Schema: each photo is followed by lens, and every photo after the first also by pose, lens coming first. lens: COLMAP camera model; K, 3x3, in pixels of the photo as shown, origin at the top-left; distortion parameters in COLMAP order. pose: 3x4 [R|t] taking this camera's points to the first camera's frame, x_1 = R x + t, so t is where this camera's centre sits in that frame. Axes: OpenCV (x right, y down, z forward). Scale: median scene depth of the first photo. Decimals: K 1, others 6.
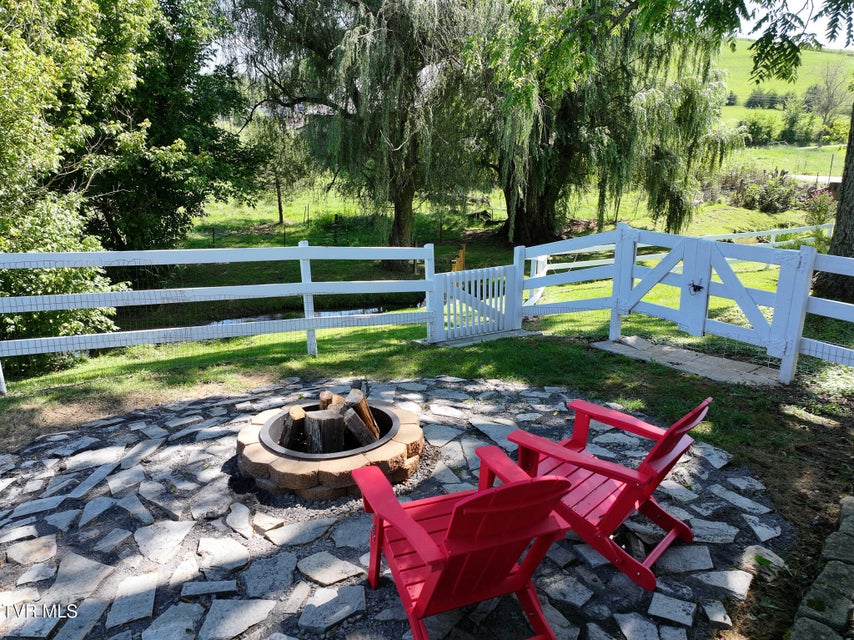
lens RADIAL K [[608.7, 0, 423.4], [0, 608.7, 320.4], [0, 0, 1]] dist [0.005891, 0.018097]
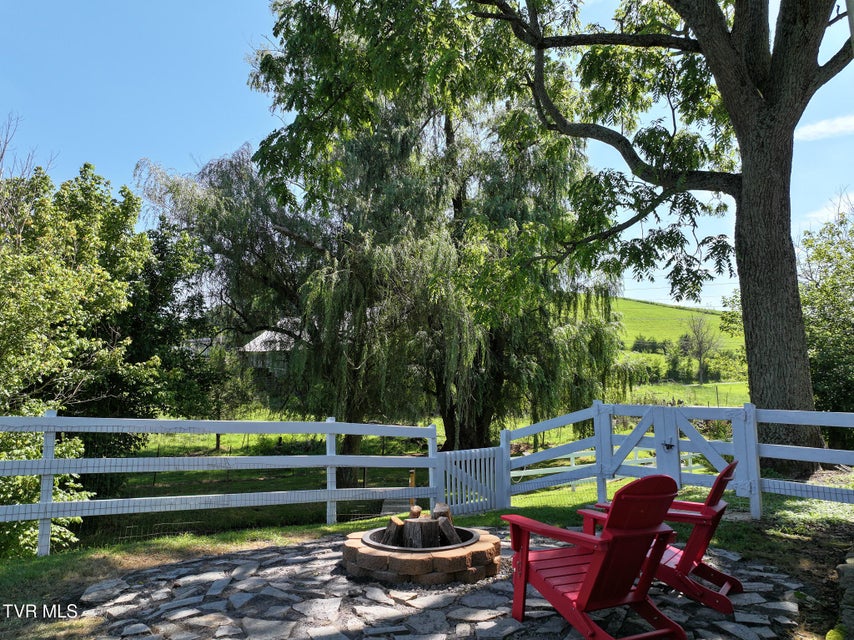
lens RADIAL K [[608.7, 0, 424.5], [0, 608.7, 314.8], [0, 0, 1]] dist [0.005891, 0.018097]
pose [[0.990385, 0.019896, 0.136899, -0.178505], [0.034518, 0.922759, -0.383828, 0.131210], [-0.133961, 0.384863, 0.913200, -0.131728]]
